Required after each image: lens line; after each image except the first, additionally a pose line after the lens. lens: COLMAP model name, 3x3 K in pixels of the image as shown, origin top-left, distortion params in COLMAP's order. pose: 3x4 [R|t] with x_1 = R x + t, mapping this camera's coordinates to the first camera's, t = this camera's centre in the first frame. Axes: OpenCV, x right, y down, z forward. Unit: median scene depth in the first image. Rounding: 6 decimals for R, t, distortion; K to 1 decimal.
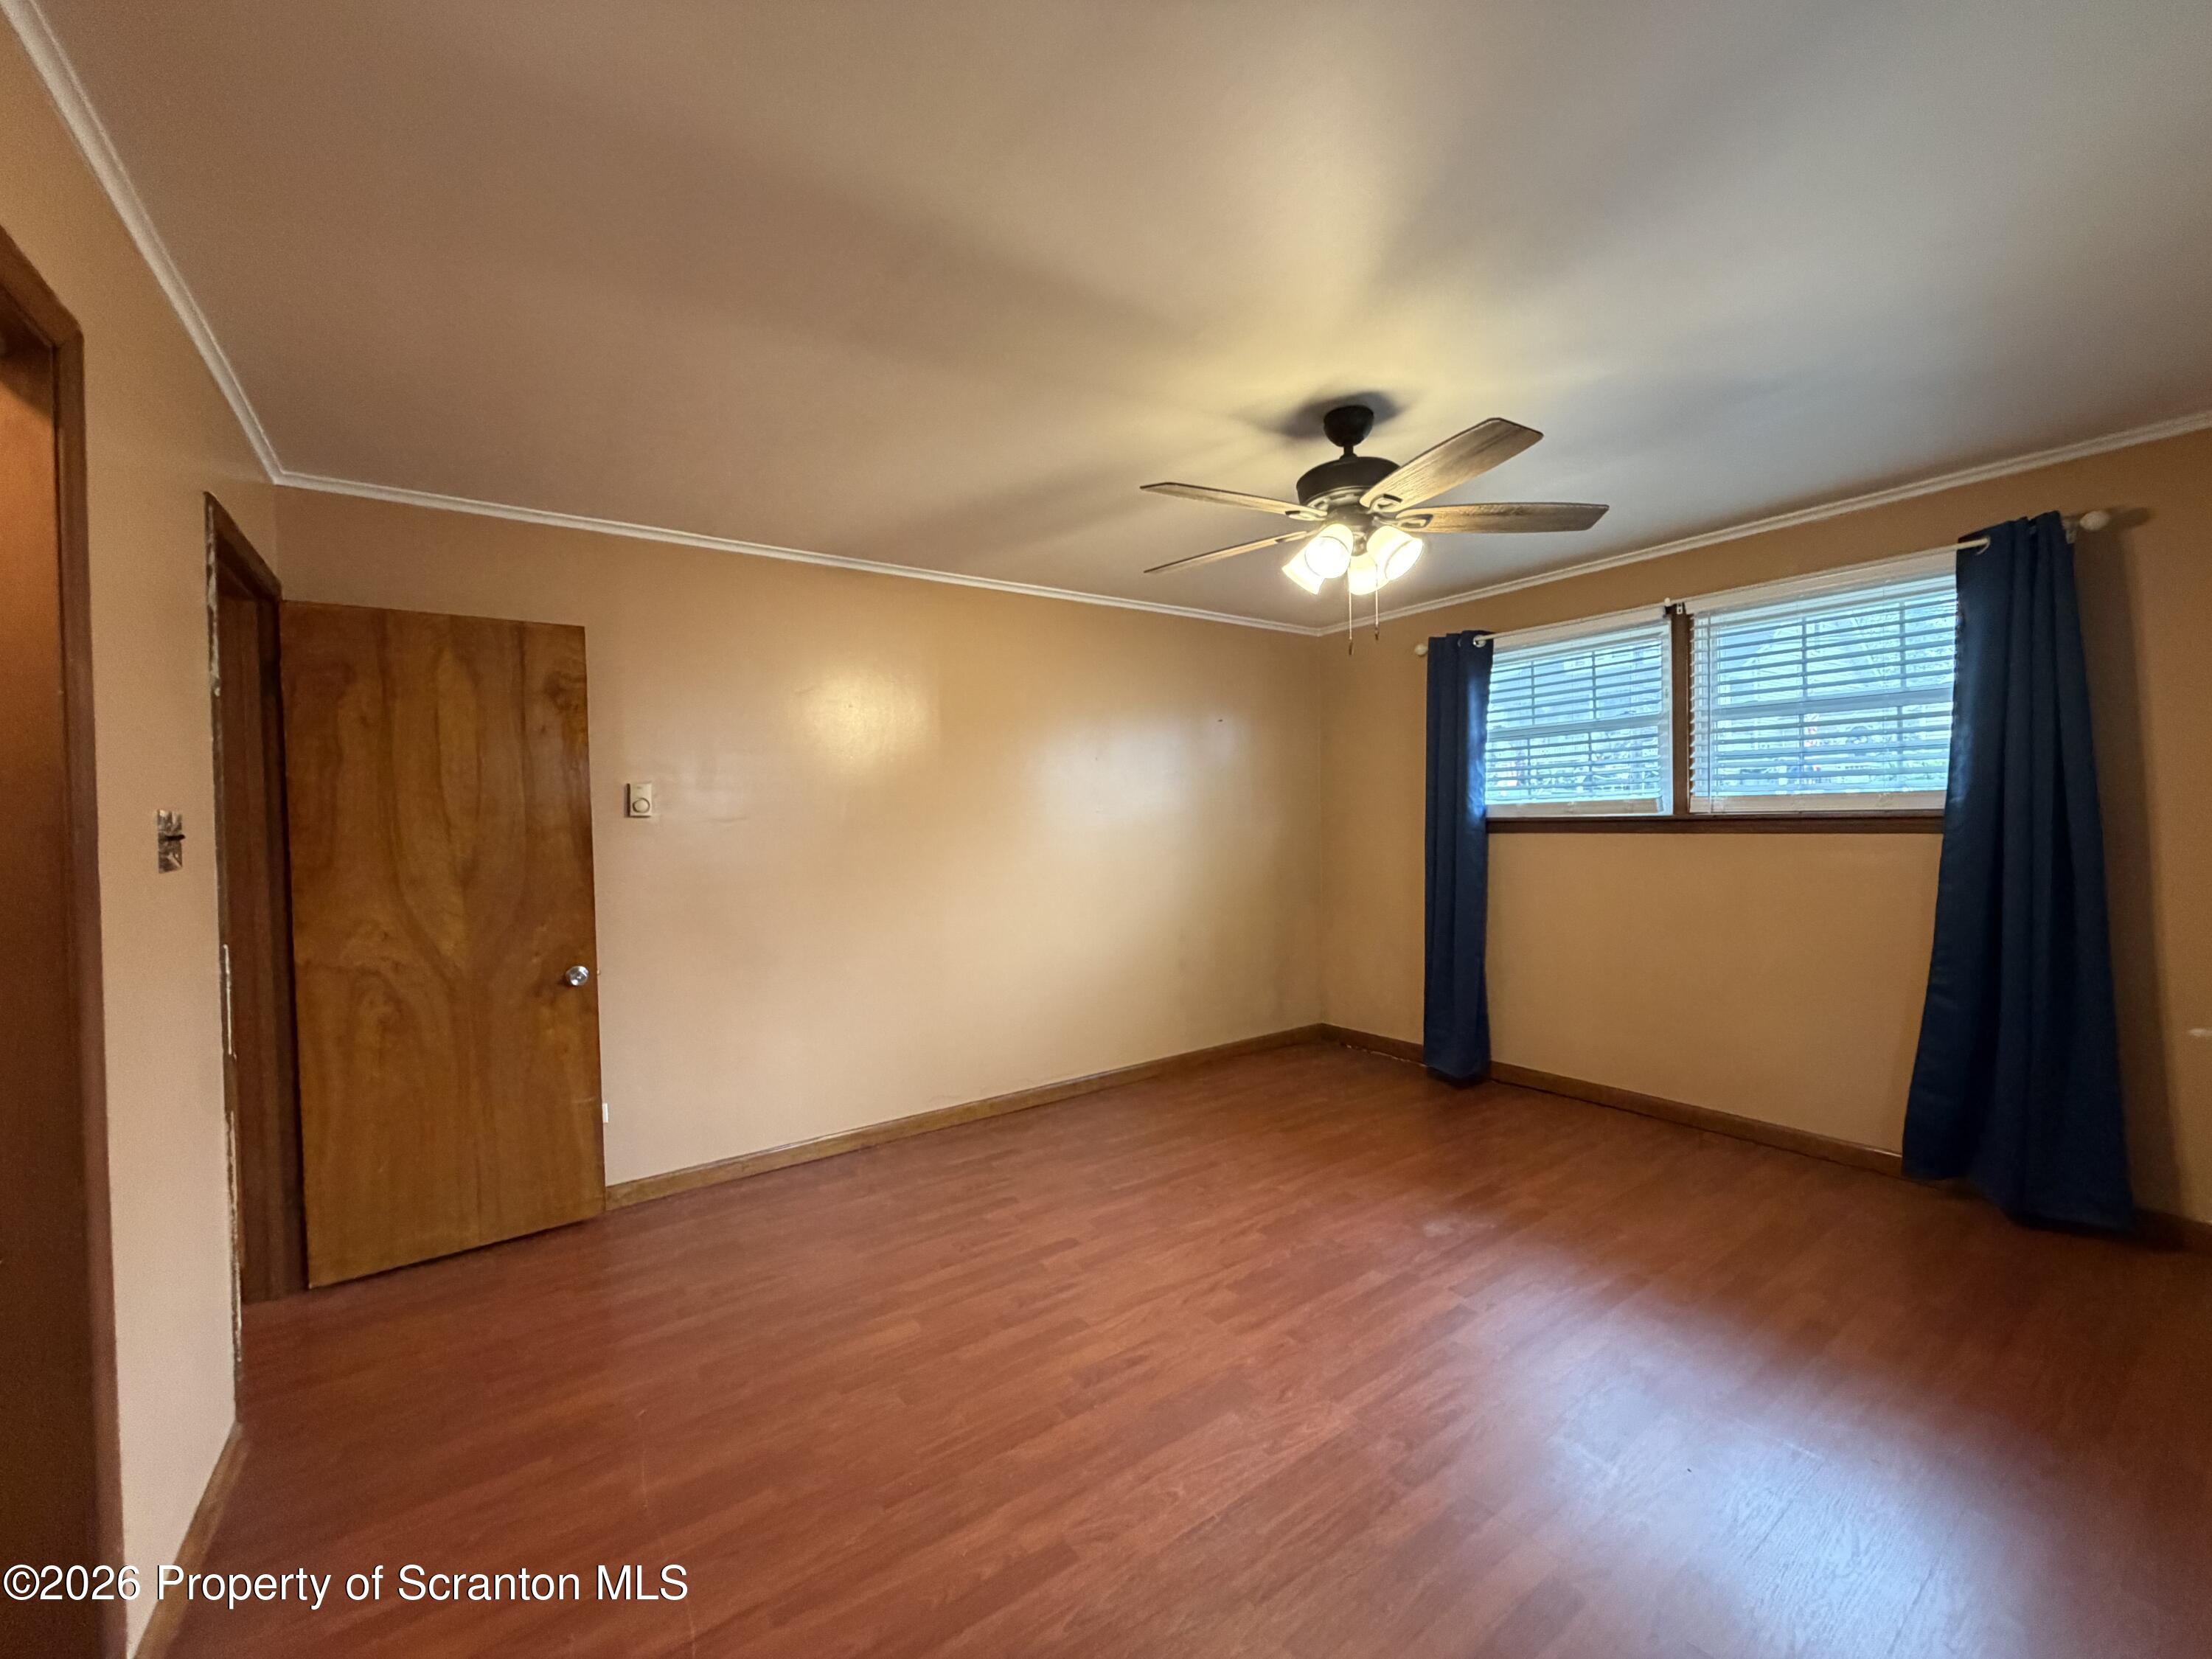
lens RADIAL K [[885.1, 0, 1096.5], [0, 885.1, 828.7], [0, 0, 1]] dist [0.011789, -0.006346]
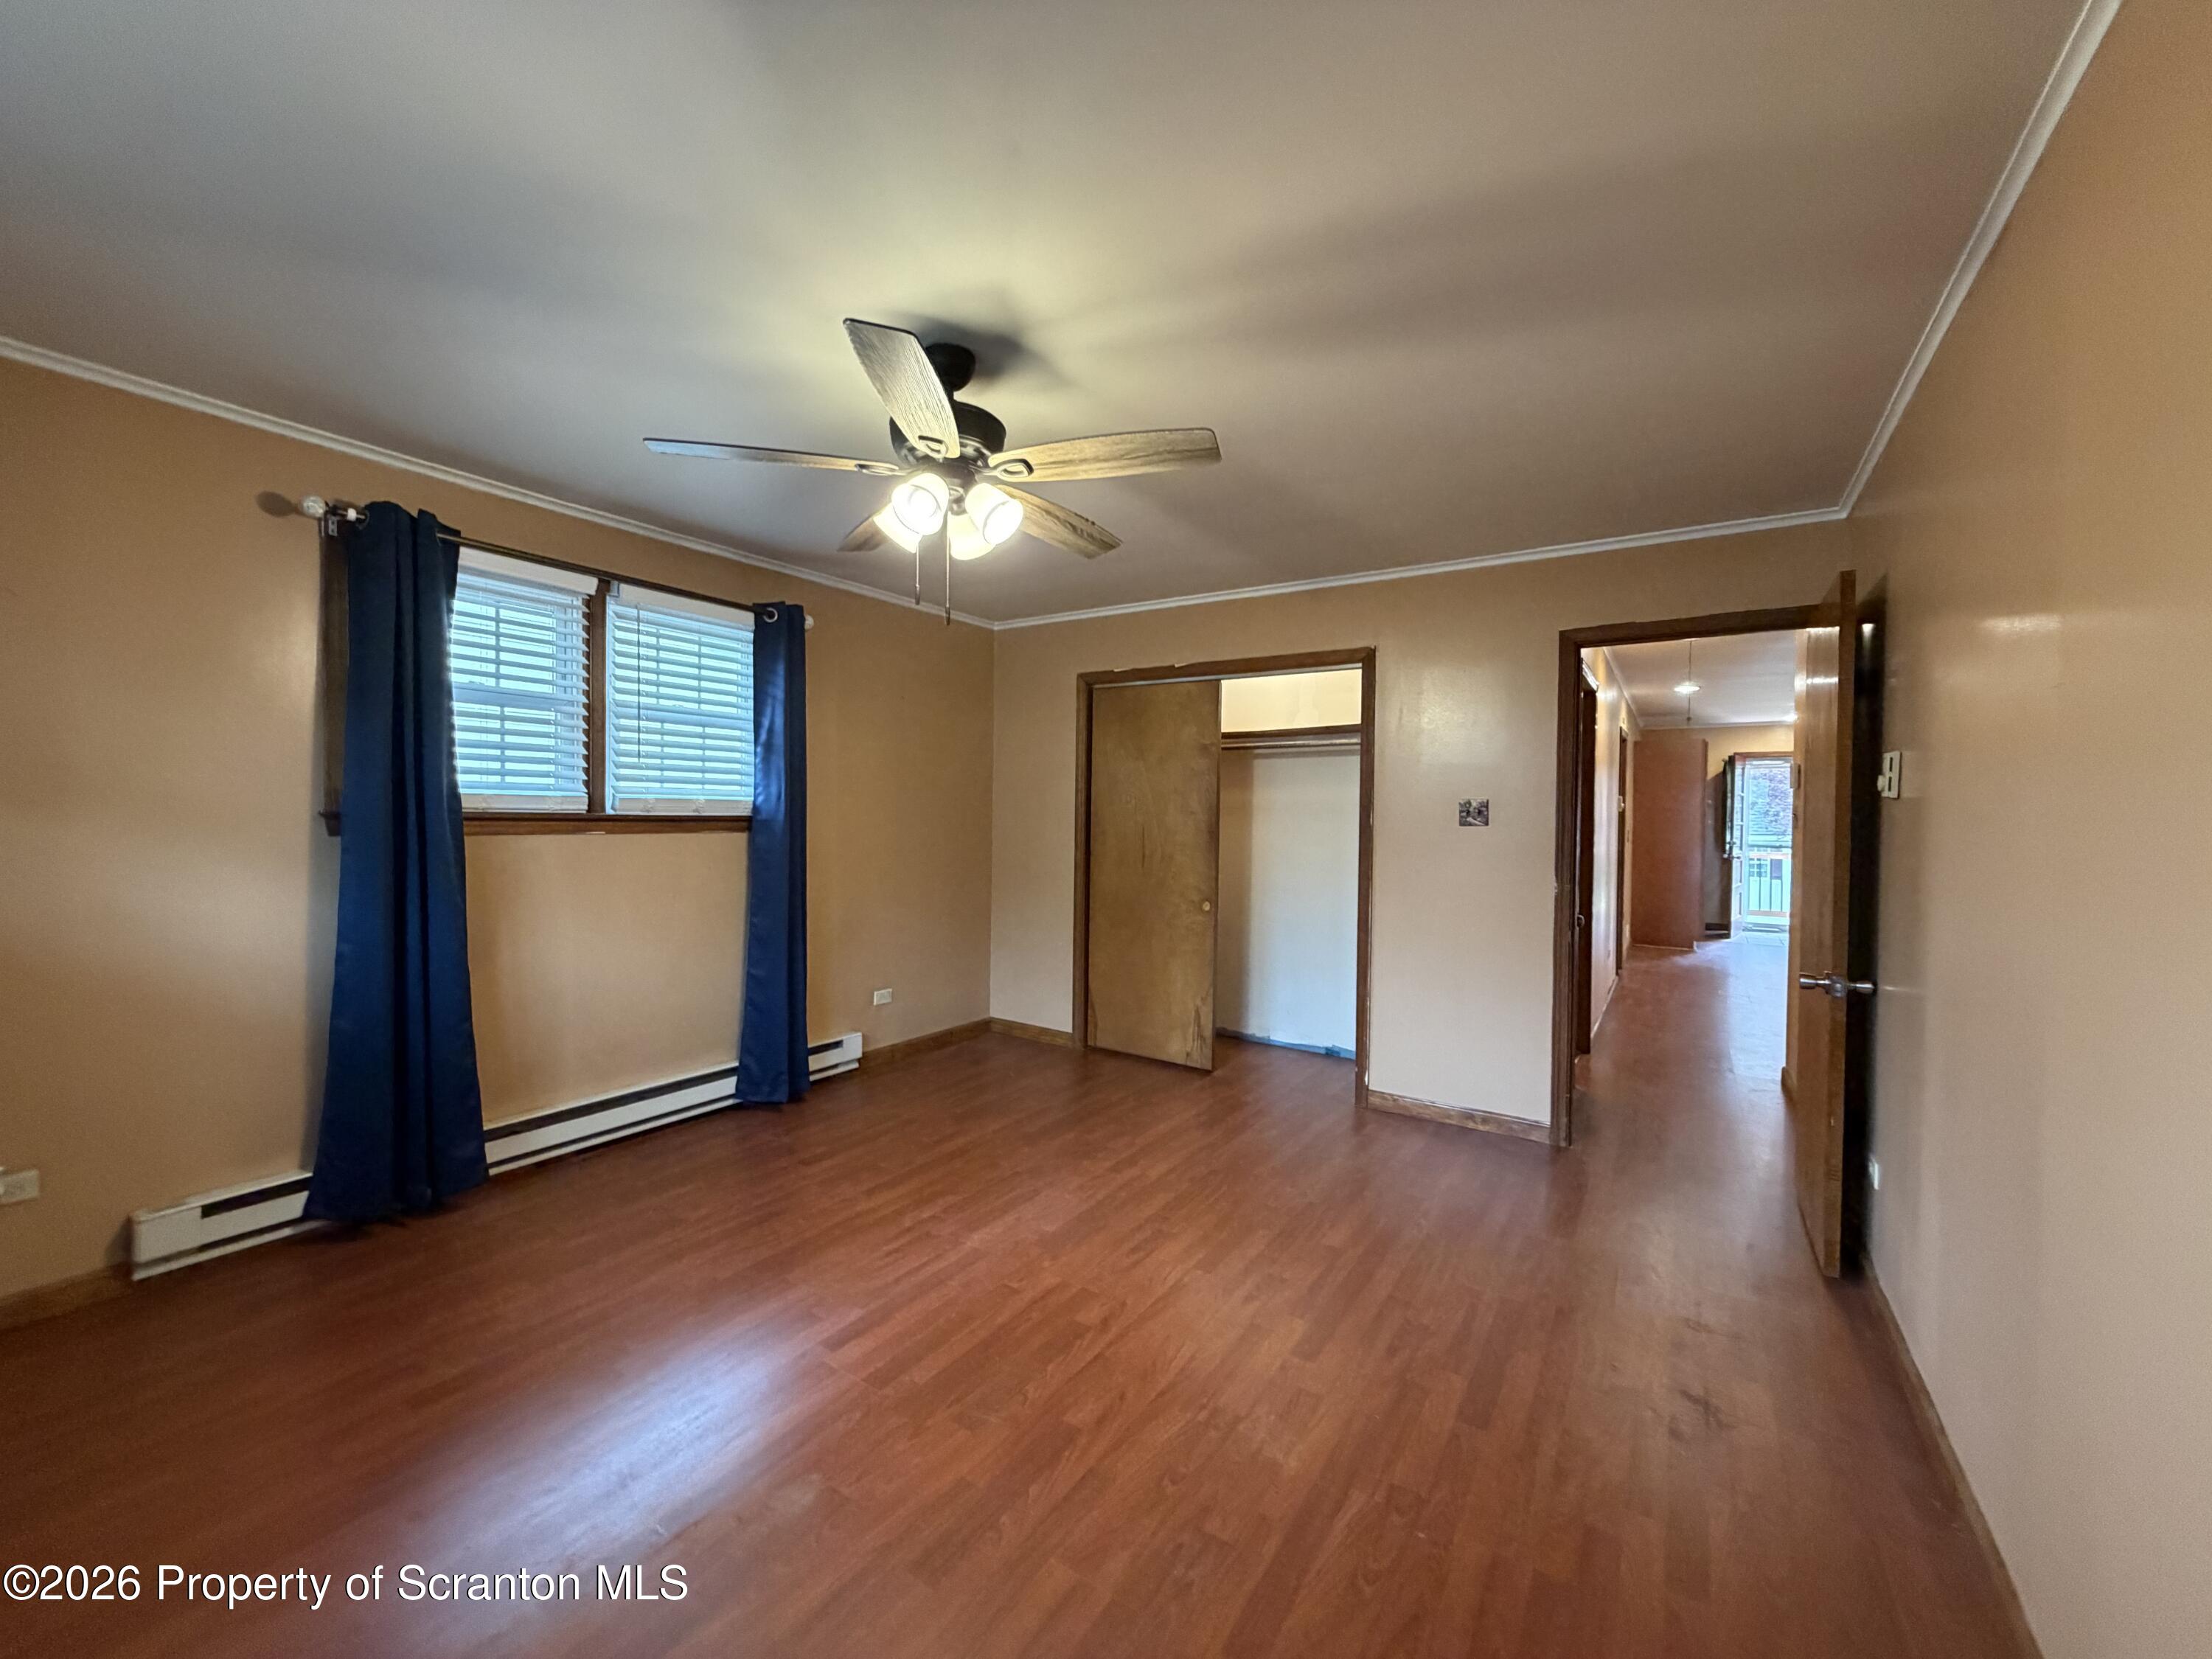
lens RADIAL K [[885.1, 0, 1096.5], [0, 885.1, 828.7], [0, 0, 1]] dist [0.011789, -0.006346]
pose [[-0.932650, 0.026402, -0.359816, 0.500989], [0.020004, 0.999569, 0.021496, -0.008484], [0.360228, 0.012850, -0.932776, 2.038233]]
